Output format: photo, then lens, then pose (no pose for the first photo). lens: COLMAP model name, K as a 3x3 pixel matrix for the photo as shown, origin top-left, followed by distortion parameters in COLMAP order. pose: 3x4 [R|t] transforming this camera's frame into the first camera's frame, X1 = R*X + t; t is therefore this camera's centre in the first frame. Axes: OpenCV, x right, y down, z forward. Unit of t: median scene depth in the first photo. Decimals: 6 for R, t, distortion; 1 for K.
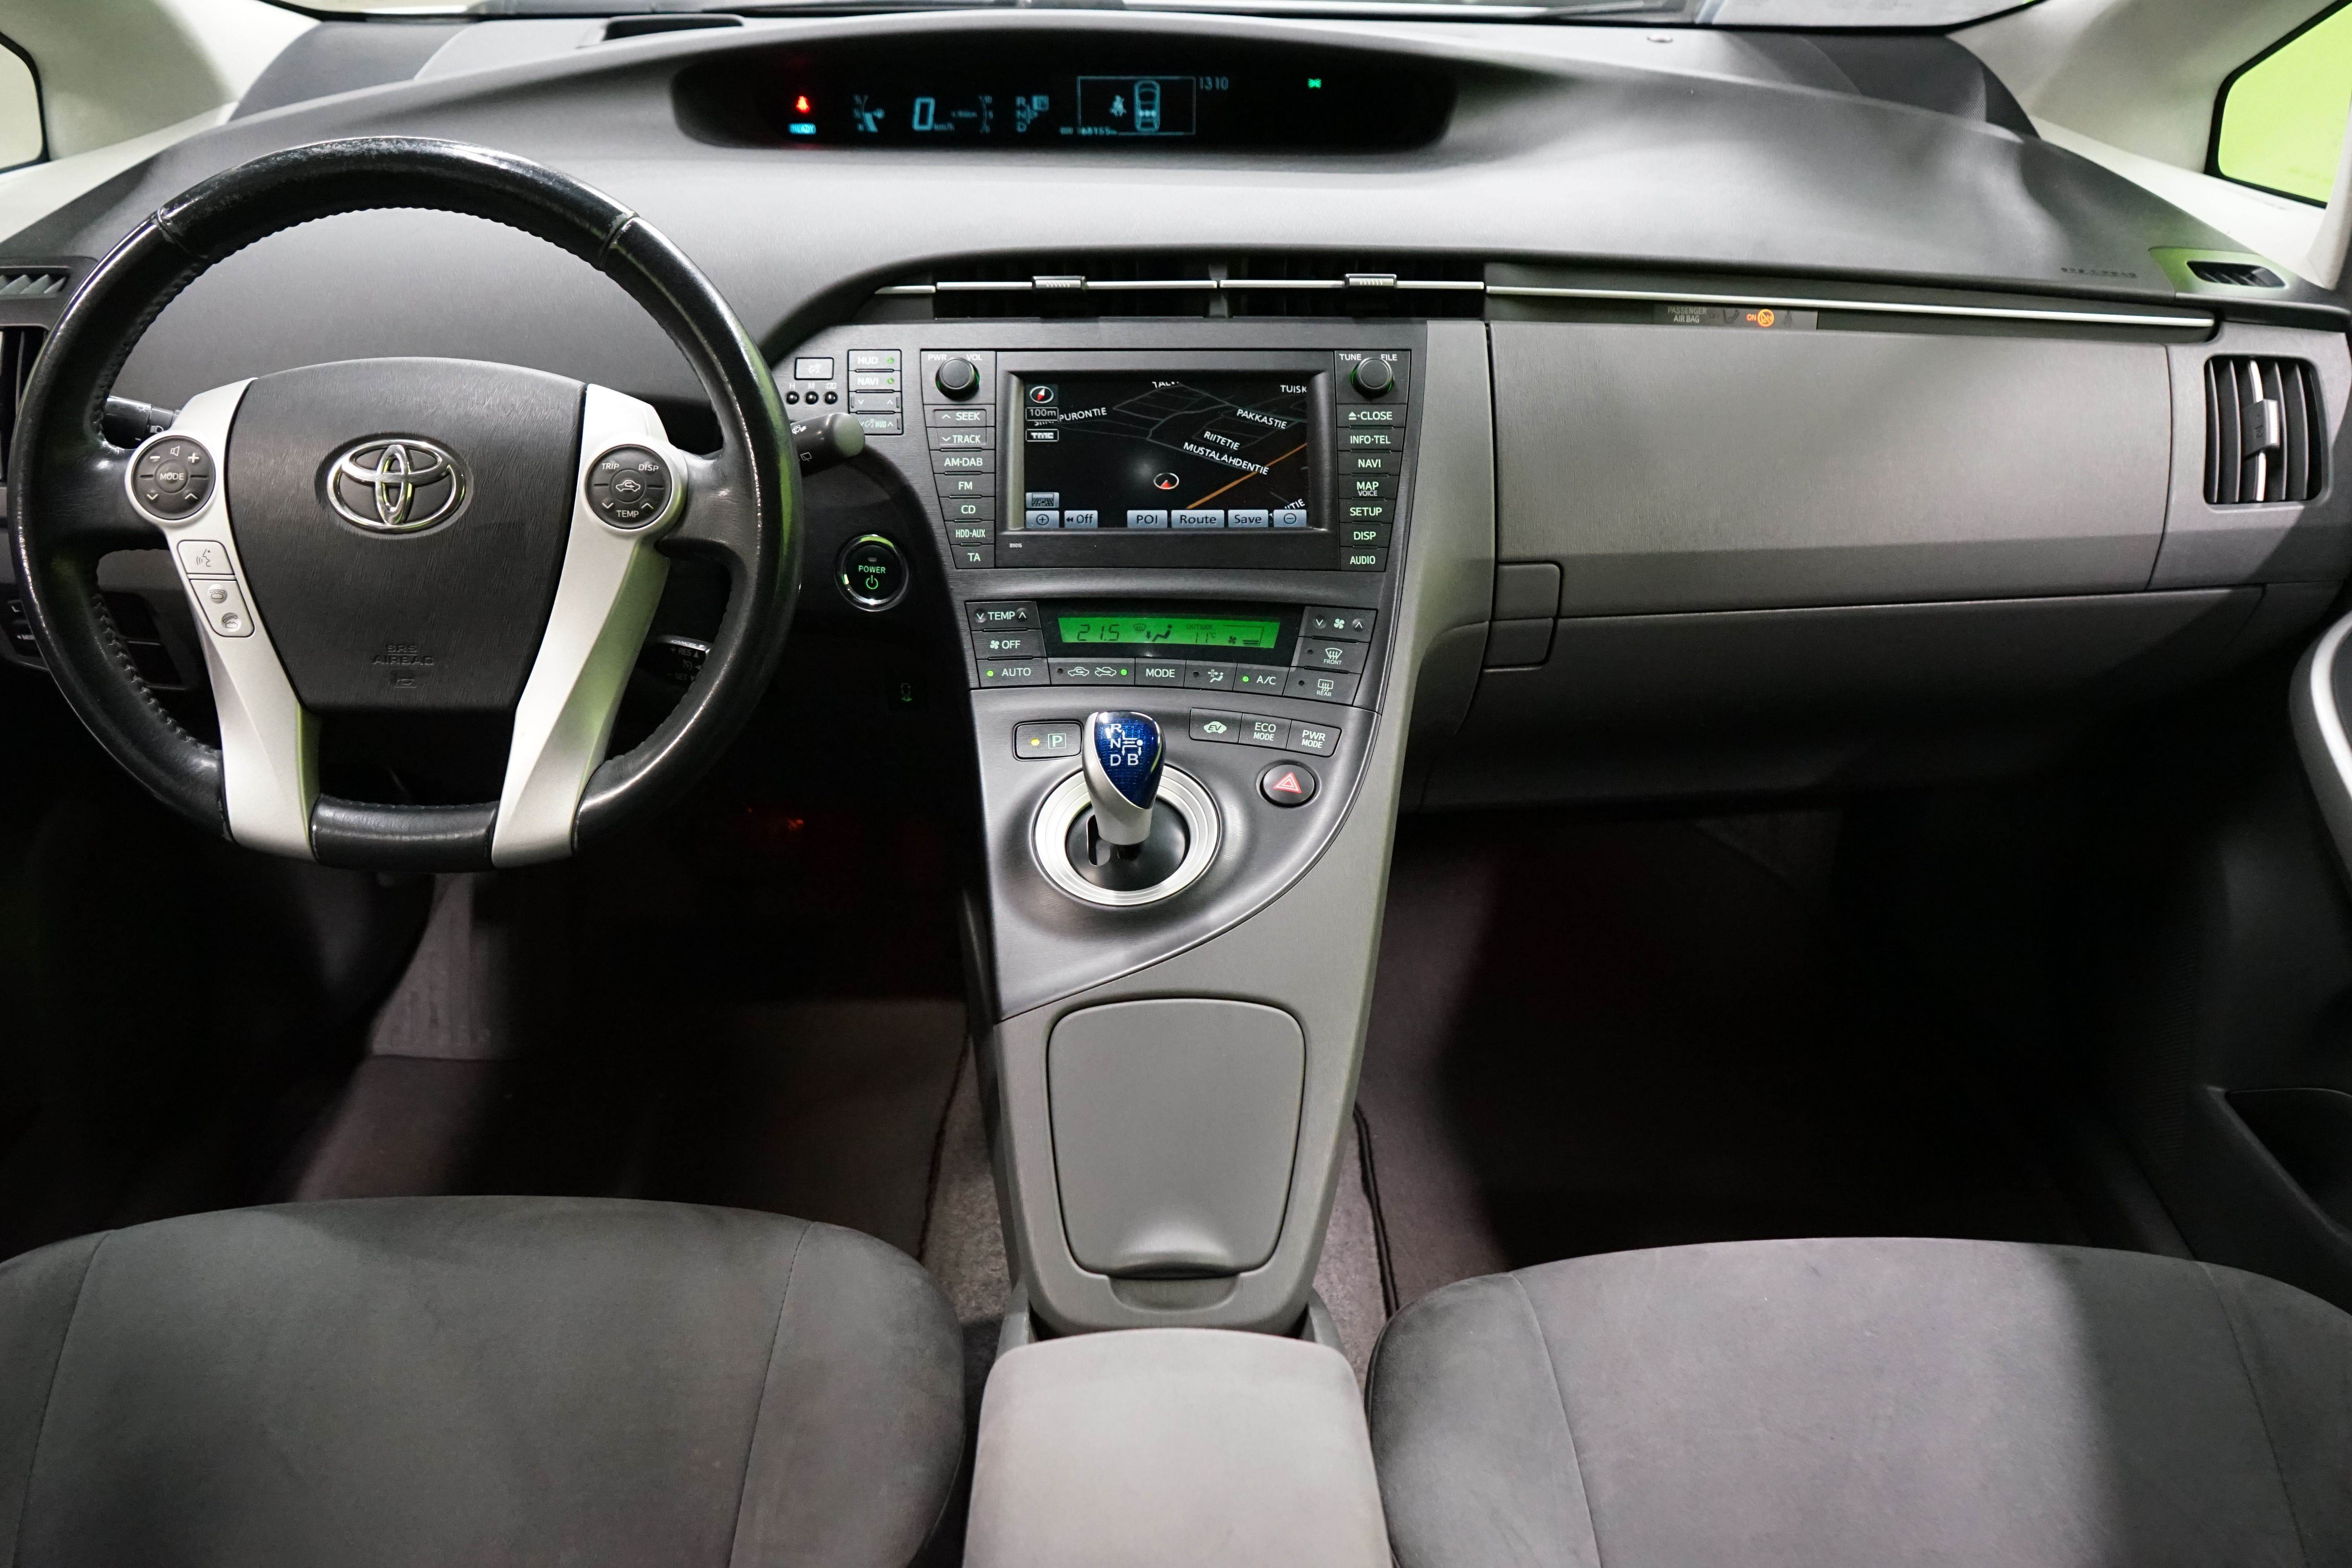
lens RADIAL K [[1932.0, 0, 1174.4], [0, 1932.0, 780.1], [0, 0, 1]] dist [-0.005844, -0.006576]
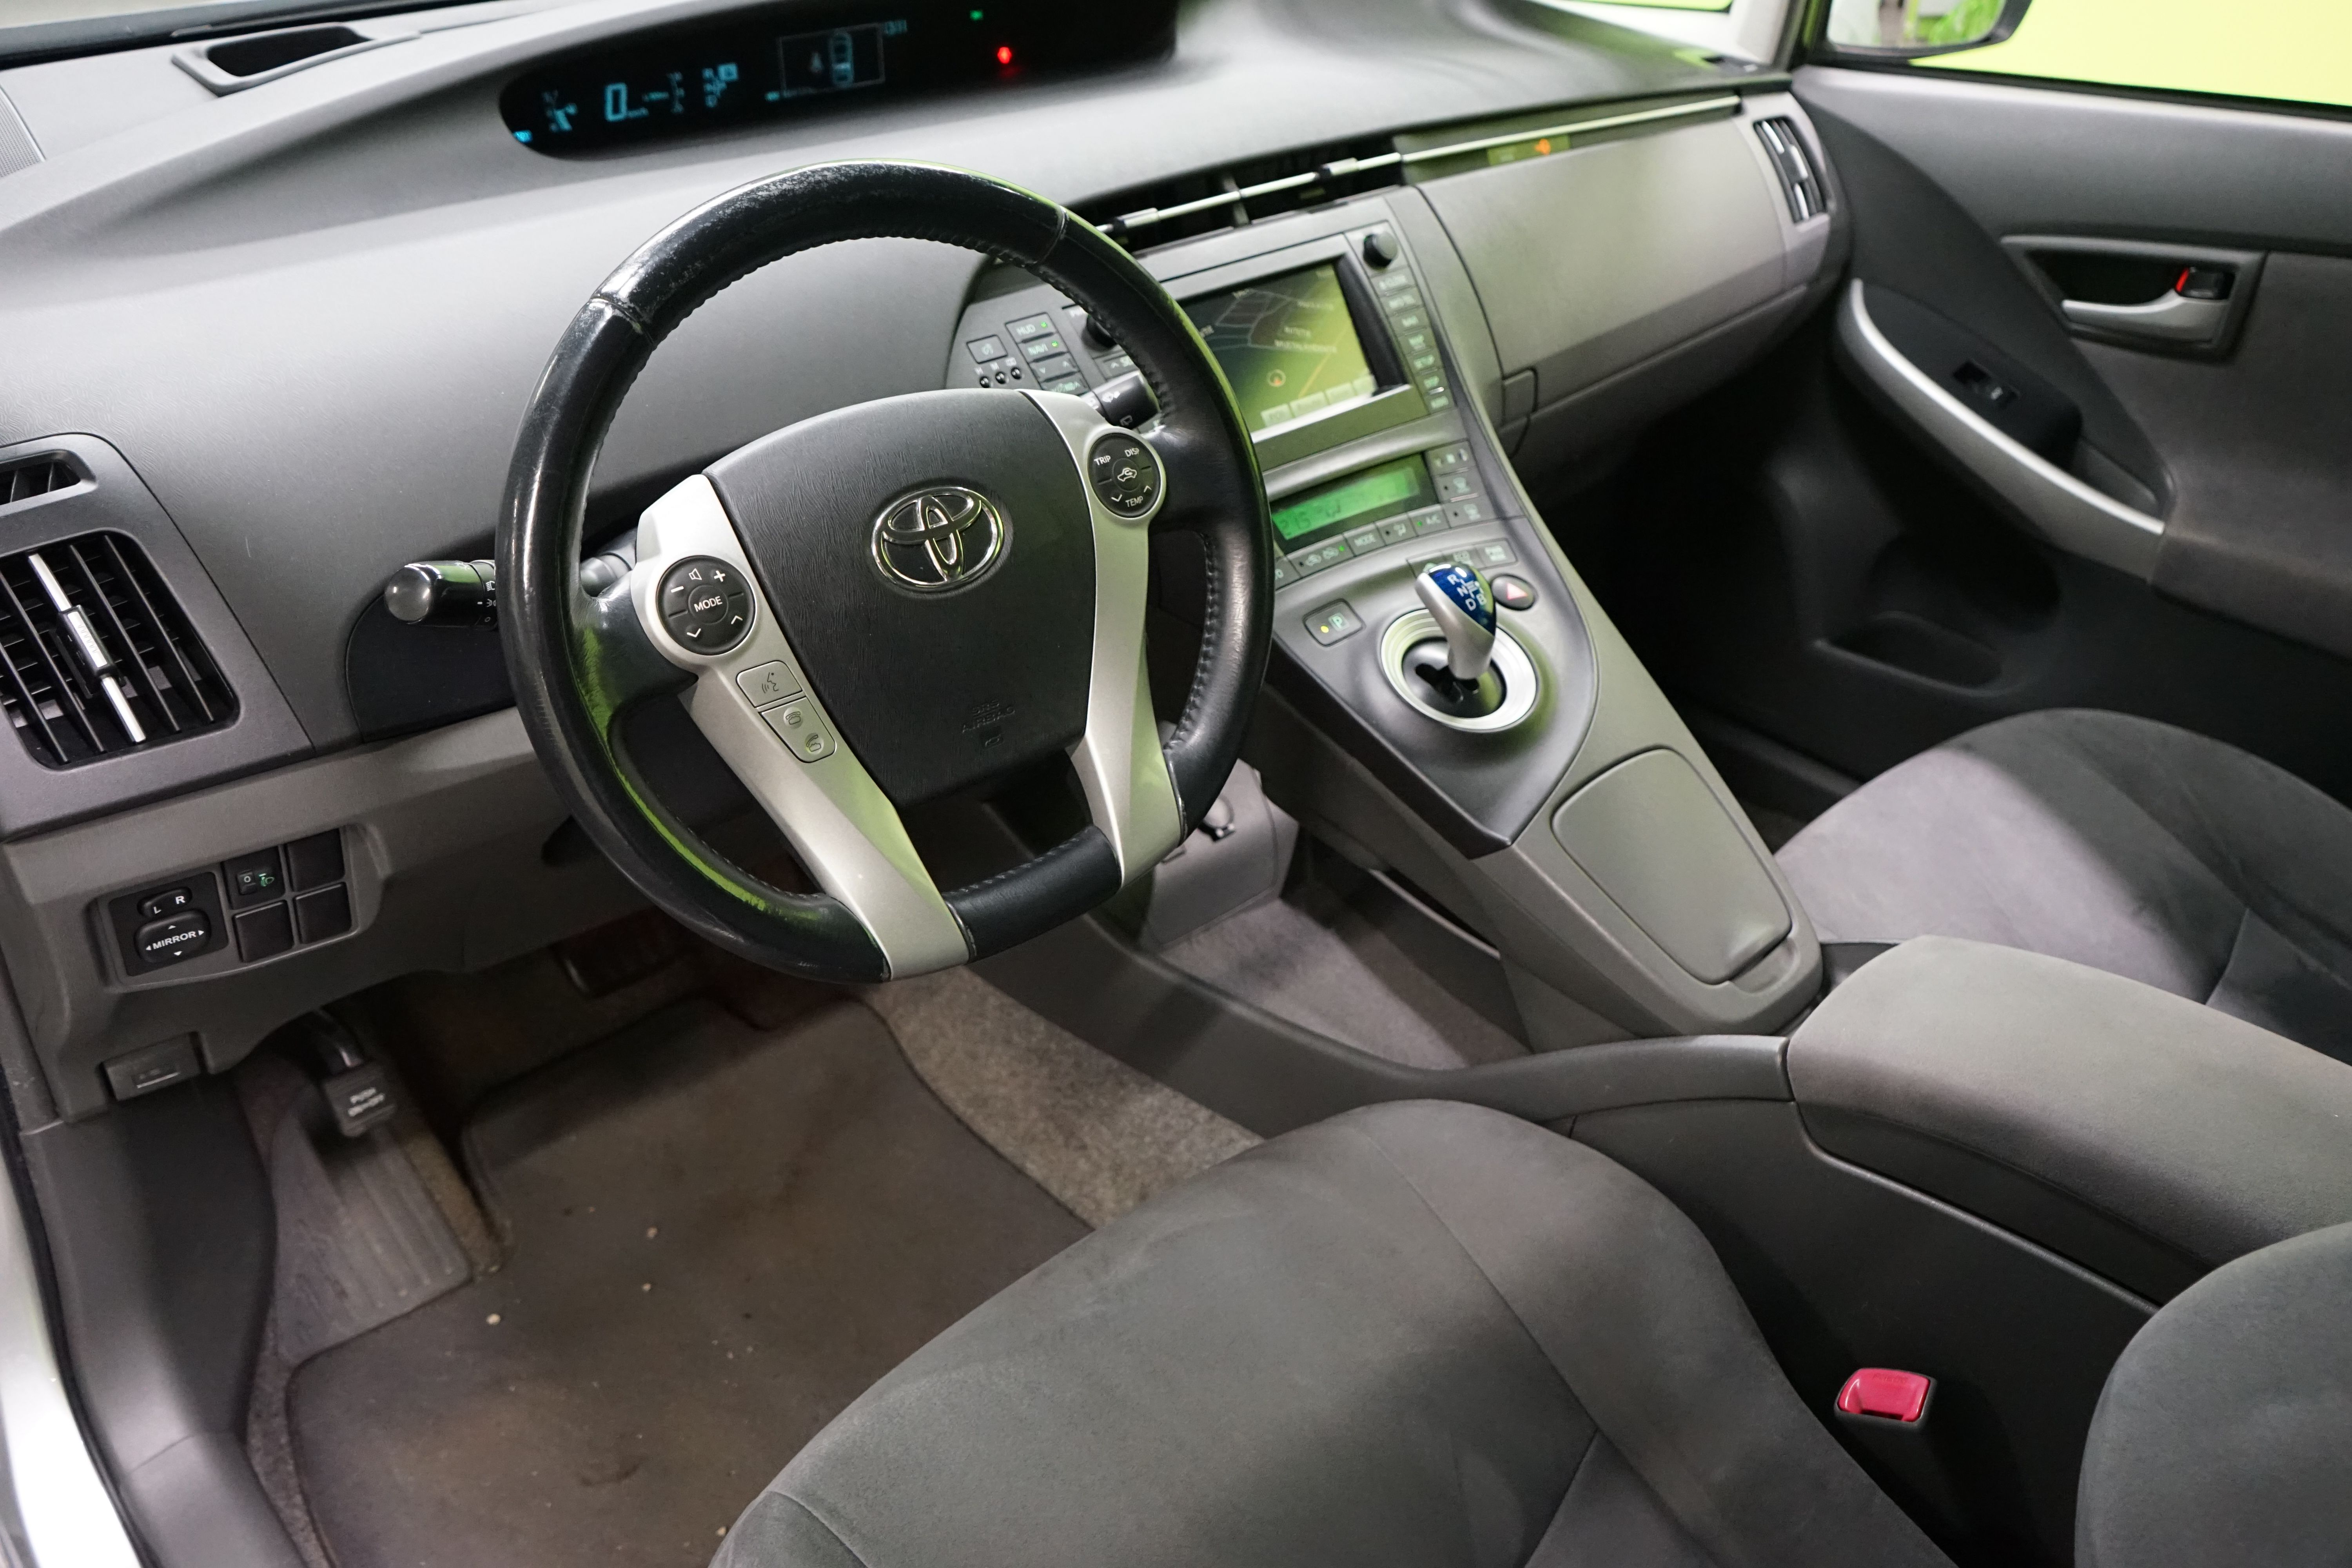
lens RADIAL K [[1932.0, 0, 1172.7], [0, 1932.0, 784.5], [0, 0, 1]] dist [-0.005844, -0.006576]
pose [[0.739733, -0.350264, 0.574552, -0.736446], [0.326170, 0.933474, 0.149131, -0.119266], [-0.588564, 0.077084, 0.804767, 0.169397]]
